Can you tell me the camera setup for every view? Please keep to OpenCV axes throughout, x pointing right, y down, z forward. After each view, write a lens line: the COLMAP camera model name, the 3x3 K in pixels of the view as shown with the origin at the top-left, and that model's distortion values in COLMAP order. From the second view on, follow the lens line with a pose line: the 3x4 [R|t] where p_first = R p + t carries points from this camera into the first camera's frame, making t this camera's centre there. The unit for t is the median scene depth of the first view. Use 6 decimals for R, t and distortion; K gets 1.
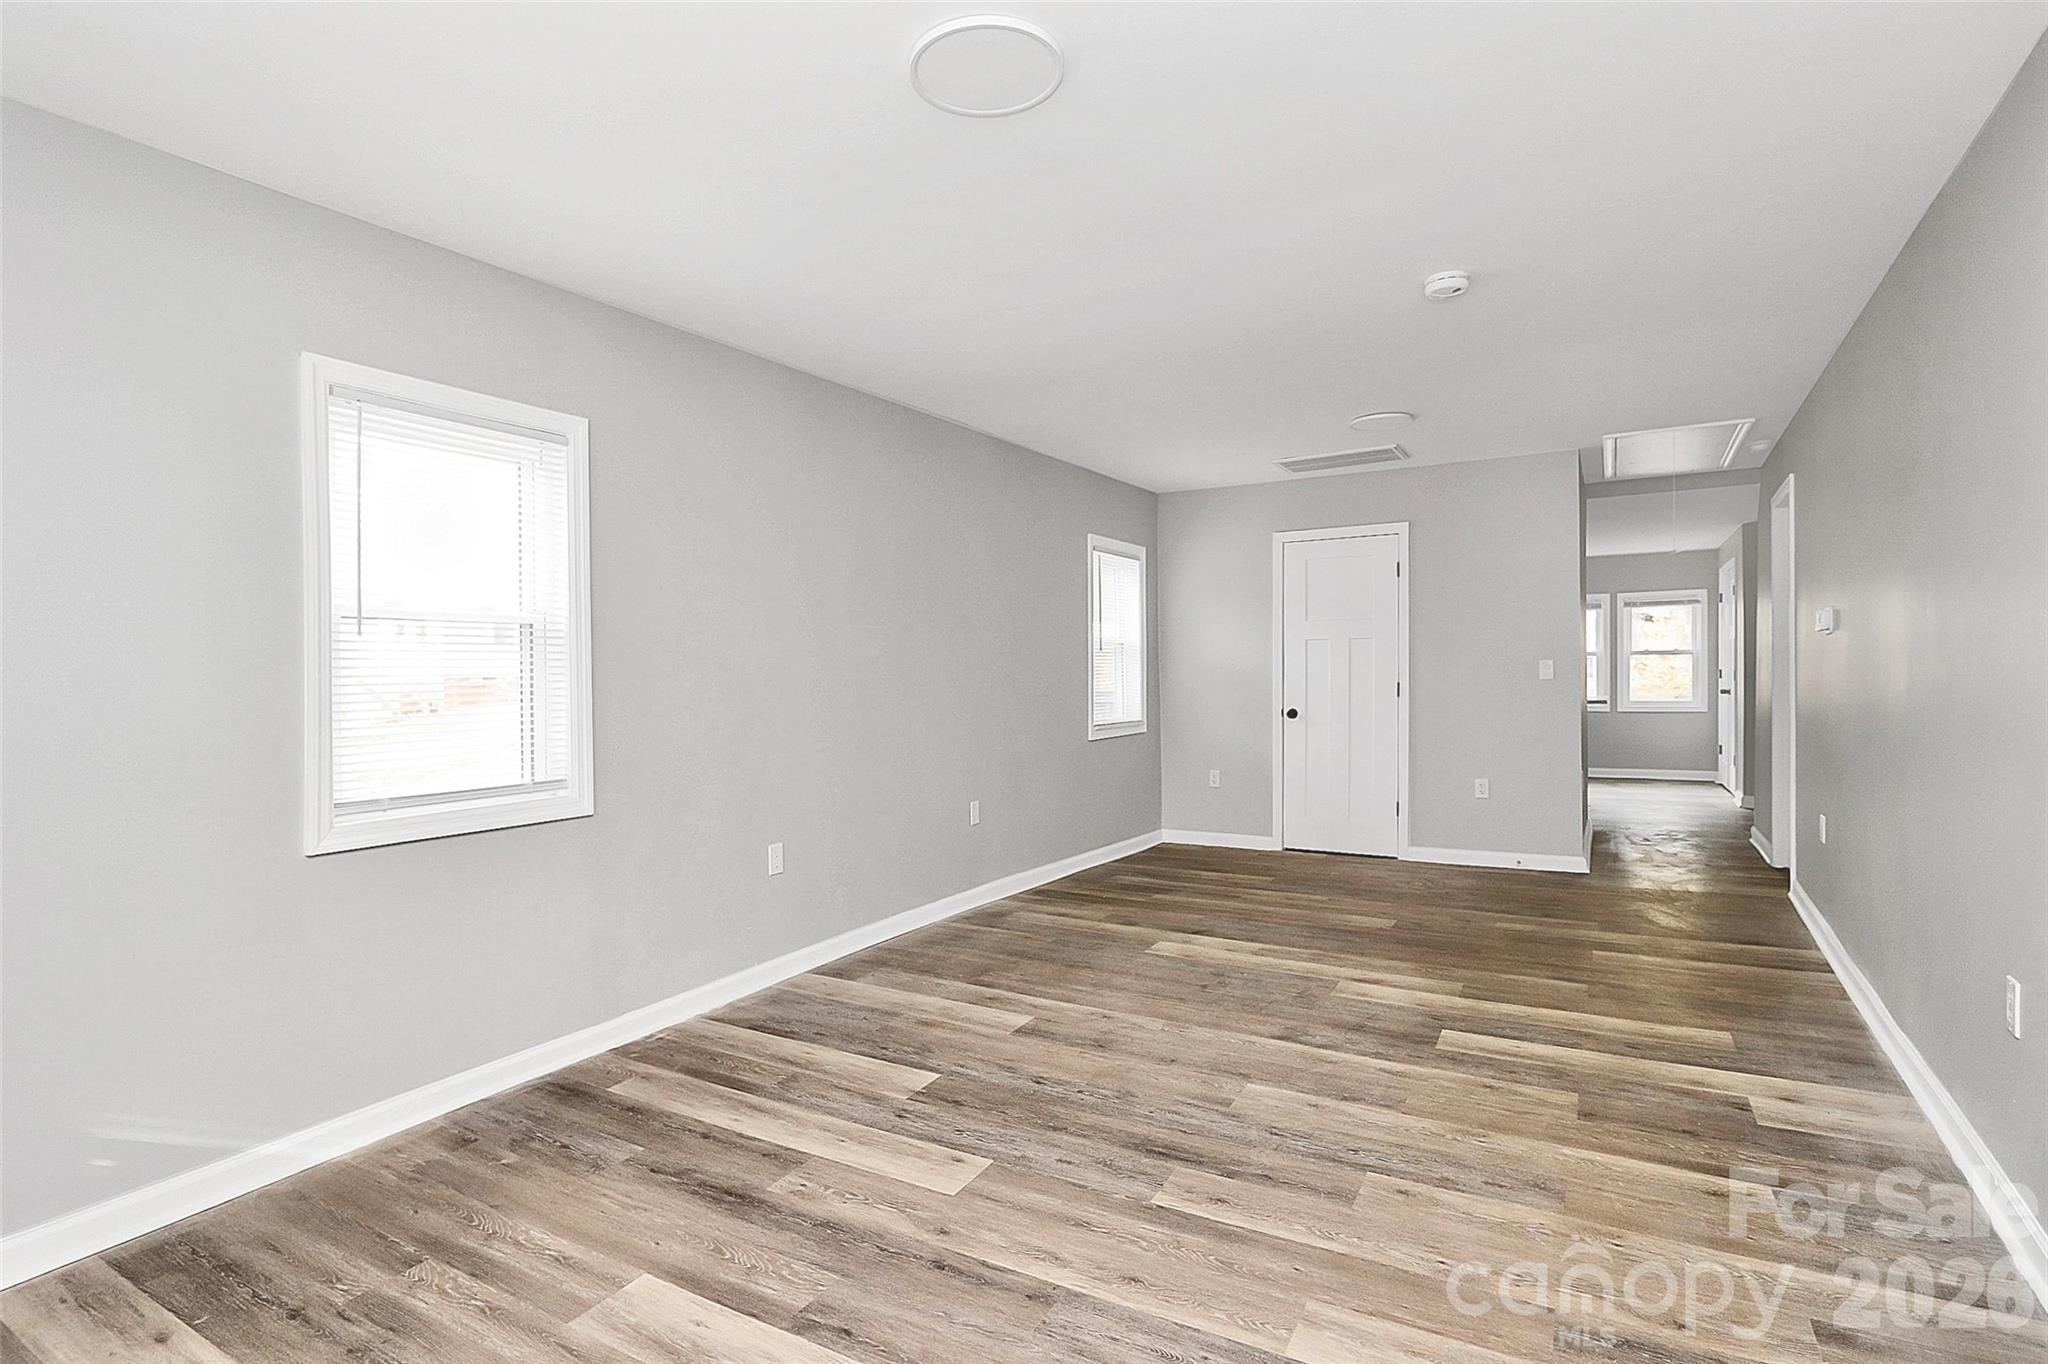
lens RADIAL K [[993.8, 0, 1024.0], [0, 993.8, 682.0], [0, 0, 1]] dist [0.027562, -0.011099]
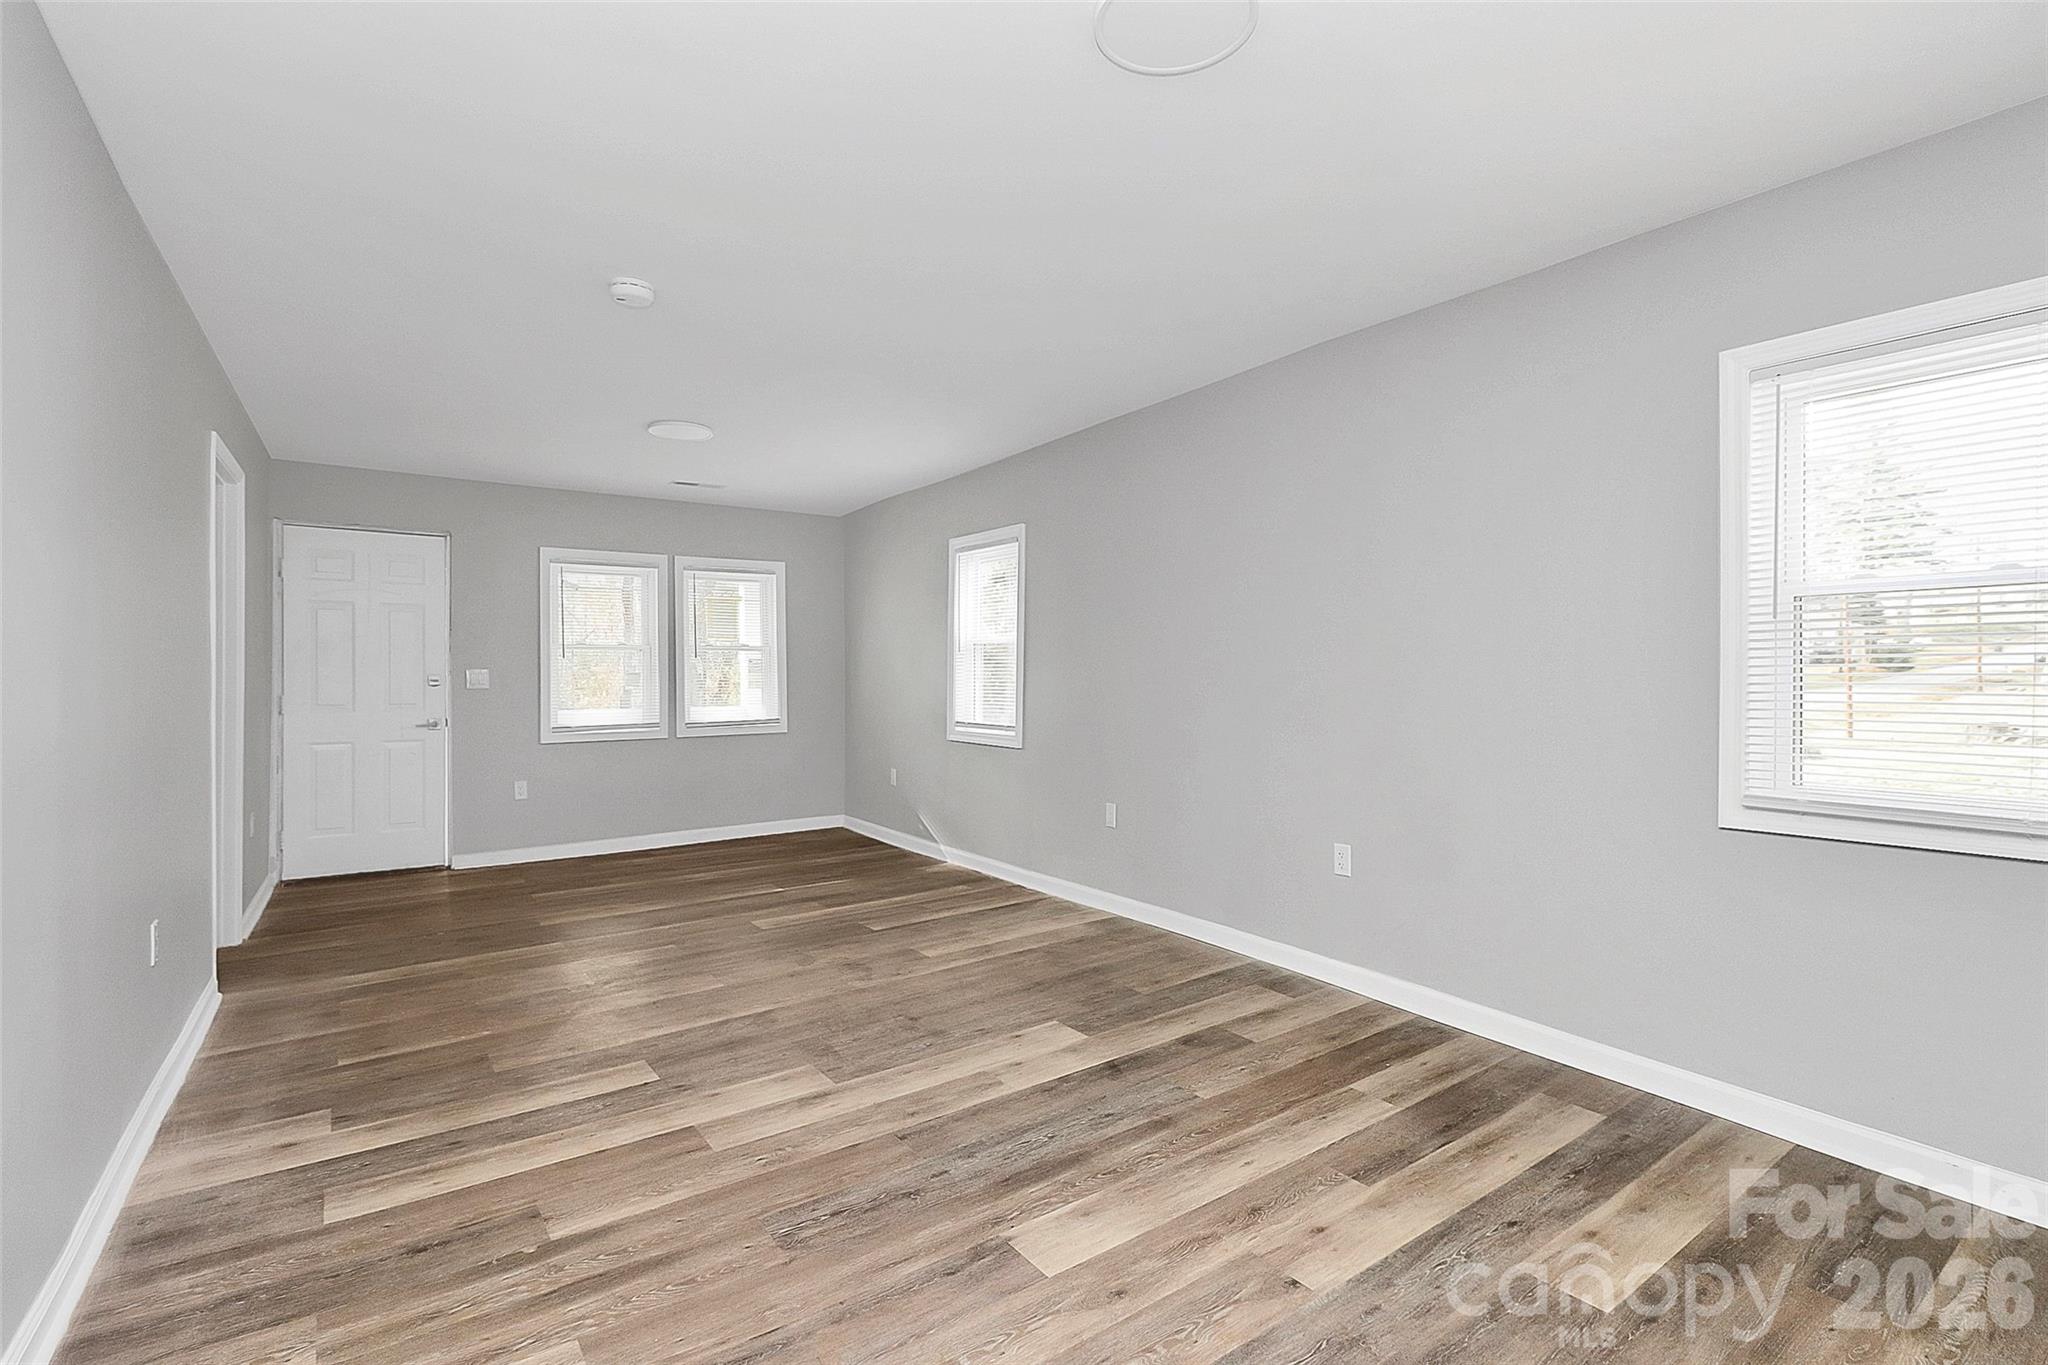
lens RADIAL K [[949.2, 0, 1030.4], [0, 949.2, 660.3], [0, 0, 1]] dist [0.011477, -0.010138]
pose [[-0.412926, 0.006490, -0.910741, 1.093235], [0.004493, 0.999977, 0.005089, -0.035041], [0.910753, -0.001991, -0.412946, 1.711764]]
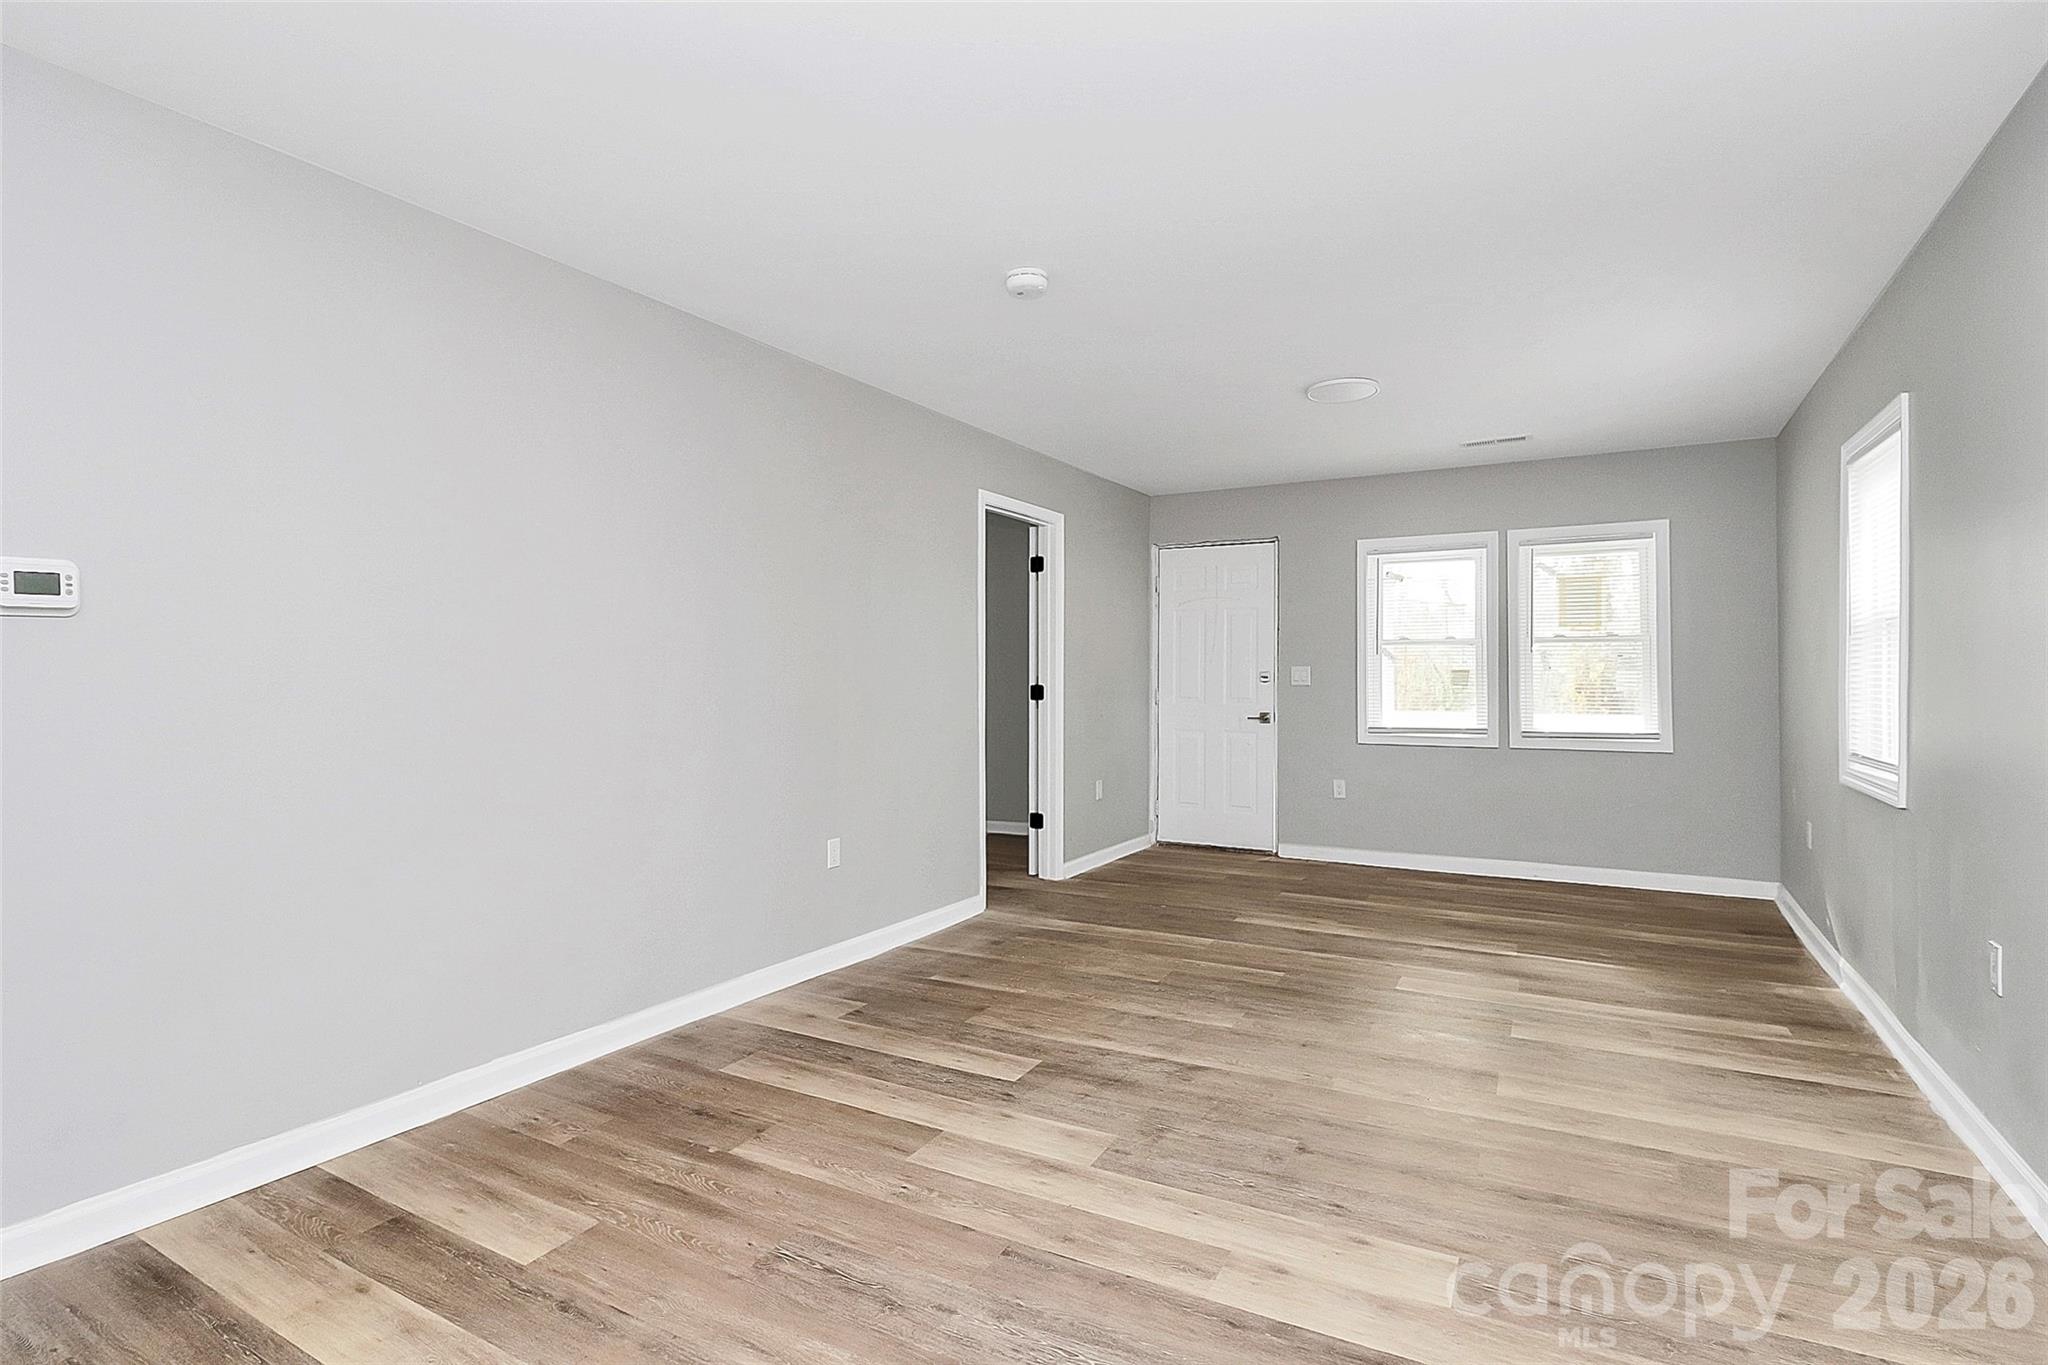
lens RADIAL K [[988.8, 0, 1030.1], [0, 988.8, 672.0], [0, 0, 1]] dist [0.017149, -0.010251]
pose [[-0.999422, 0.014298, -0.030853, 0.439324], [0.014167, 0.999890, 0.004461, -0.017997], [0.030913, 0.004022, -0.999514, 1.929802]]
